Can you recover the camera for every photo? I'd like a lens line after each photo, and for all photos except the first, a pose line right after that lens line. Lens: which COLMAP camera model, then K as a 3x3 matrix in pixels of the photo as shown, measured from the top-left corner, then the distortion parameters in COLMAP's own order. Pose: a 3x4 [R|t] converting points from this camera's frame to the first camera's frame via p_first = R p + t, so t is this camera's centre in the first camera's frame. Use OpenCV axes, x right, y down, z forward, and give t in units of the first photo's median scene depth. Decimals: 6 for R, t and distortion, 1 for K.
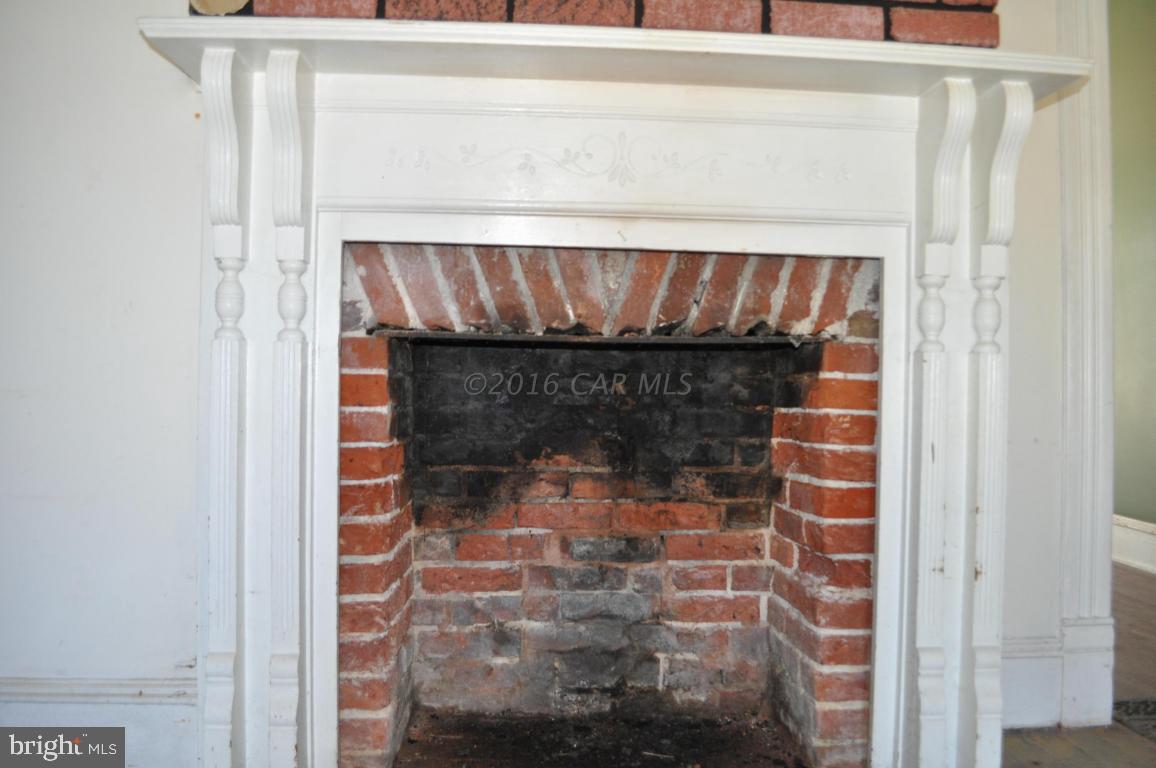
lens RADIAL K [[895.1, 0, 578.0], [0, 895.1, 384.0], [0, 0, 1]] dist [-0.073766, 0.001039]
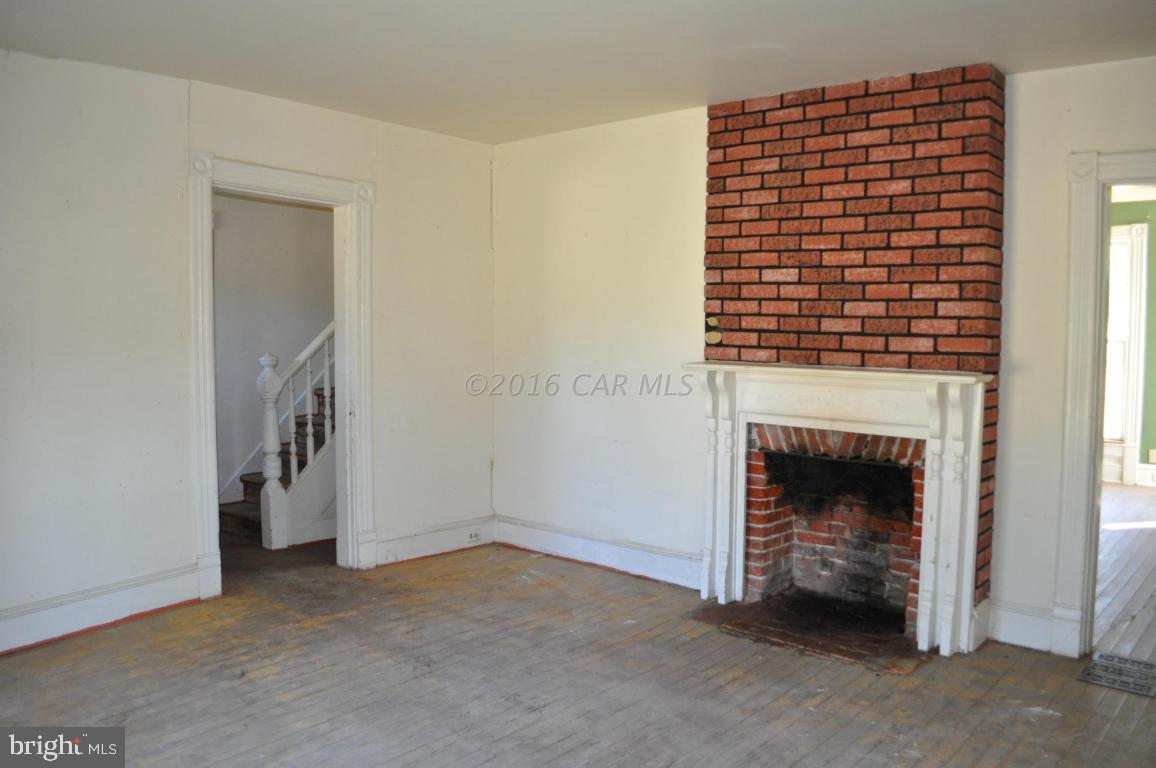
lens RADIAL K [[895.1, 0, 578.0], [0, 895.1, 384.0], [0, 0, 1]] dist [-0.073766, 0.001039]
pose [[0.709139, 0.041502, -0.703846, 1.163391], [0.007752, 0.997747, 0.066643, -0.393528], [0.705026, -0.052716, 0.707220, -1.235811]]
